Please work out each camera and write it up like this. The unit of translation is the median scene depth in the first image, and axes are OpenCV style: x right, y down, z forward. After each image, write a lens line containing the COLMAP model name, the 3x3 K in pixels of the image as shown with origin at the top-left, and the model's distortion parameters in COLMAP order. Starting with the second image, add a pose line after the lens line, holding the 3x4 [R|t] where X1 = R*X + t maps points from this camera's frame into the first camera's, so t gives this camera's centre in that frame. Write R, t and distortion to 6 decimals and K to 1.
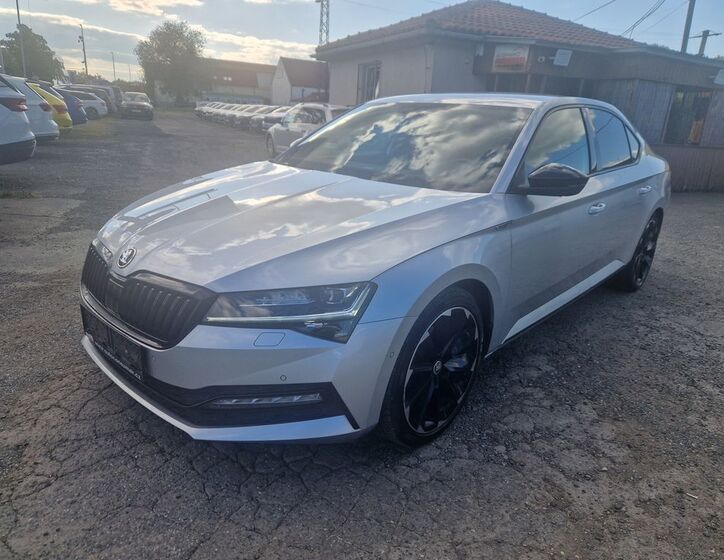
lens RADIAL K [[508.5, 0, 362.0], [0, 508.5, 280.0], [0, 0, 1]] dist [0.022438, -0.000554]
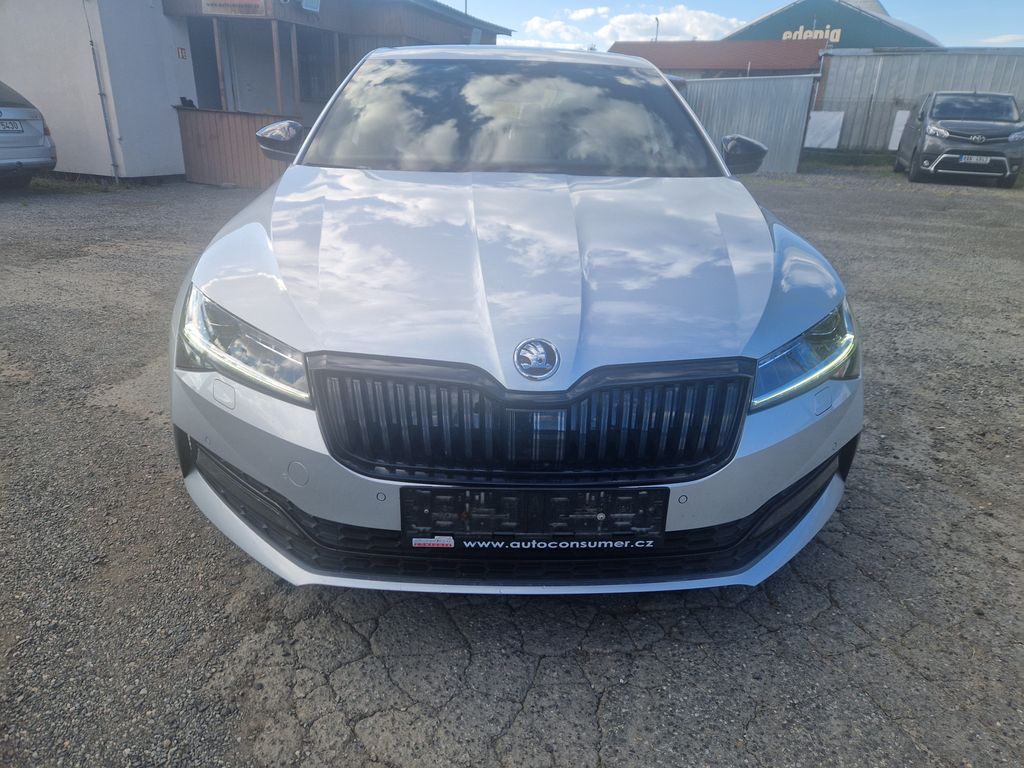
lens RADIAL K [[696.9, 0, 512.0], [0, 696.9, 384.0], [0, 0, 1]] dist [0.051860, -0.040381]
pose [[0.705273, -0.290999, 0.646459, -1.007402], [0.233024, 0.956361, 0.176275, -0.159645], [-0.669544, 0.026318, 0.742306, 0.506987]]
